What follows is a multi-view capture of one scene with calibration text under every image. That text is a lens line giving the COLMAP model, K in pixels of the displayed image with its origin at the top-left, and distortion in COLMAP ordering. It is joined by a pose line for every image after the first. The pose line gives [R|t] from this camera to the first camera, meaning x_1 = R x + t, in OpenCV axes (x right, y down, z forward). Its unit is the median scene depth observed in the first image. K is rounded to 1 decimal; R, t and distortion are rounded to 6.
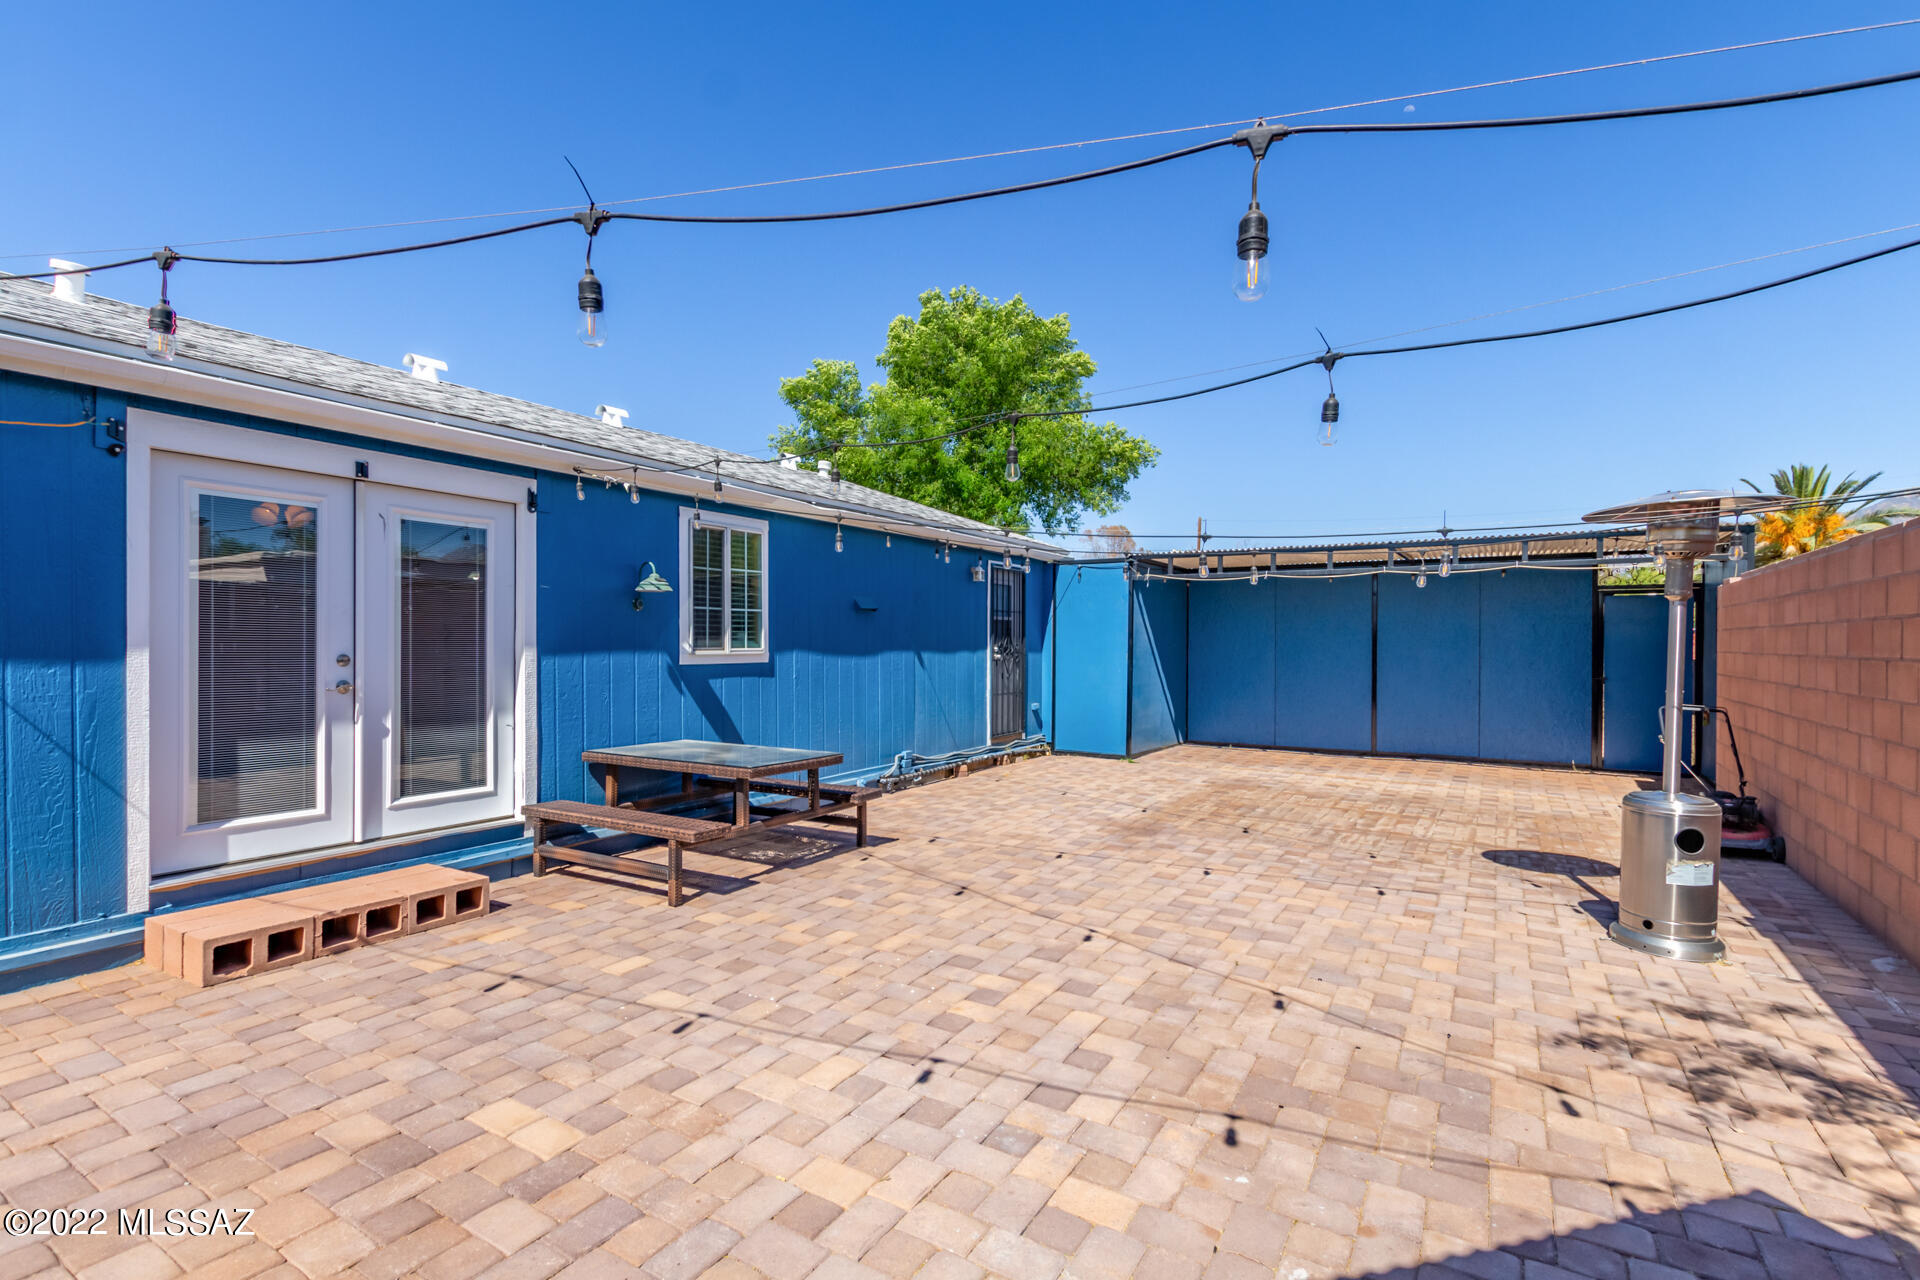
lens RADIAL K [[887.0, 0, 966.2], [0, 887.0, 646.5], [0, 0, 1]] dist [0.007353, 0.000164]
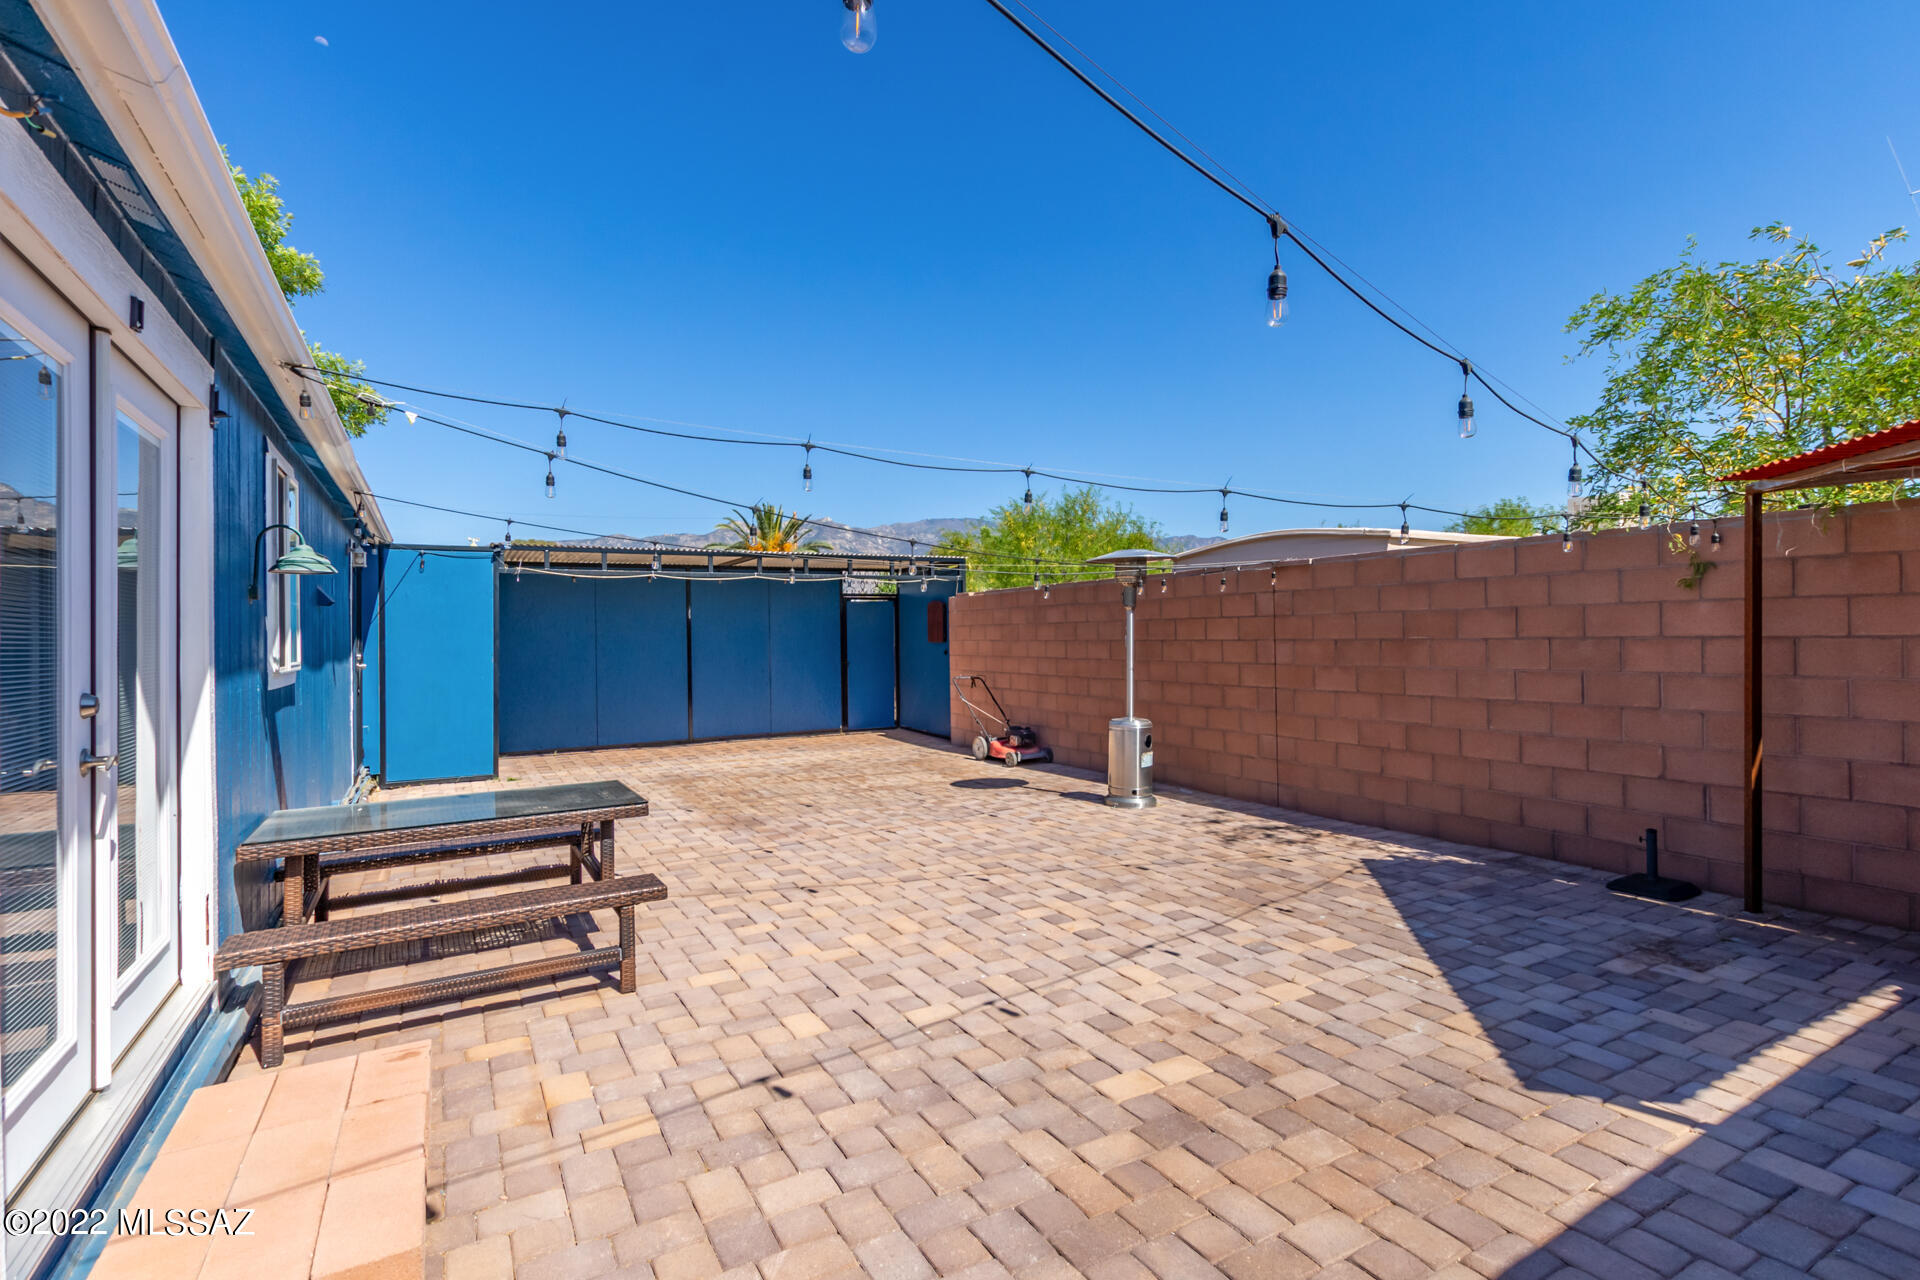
lens RADIAL K [[917.7, 0, 960.2], [0, 917.7, 647.1], [0, 0, 1]] dist [-0.003598, 0.000592]
pose [[0.493017, -0.027556, 0.869583, -0.890866], [0.024966, 0.999535, 0.017519, -0.017335], [-0.869661, 0.013073, 0.493476, 0.351548]]
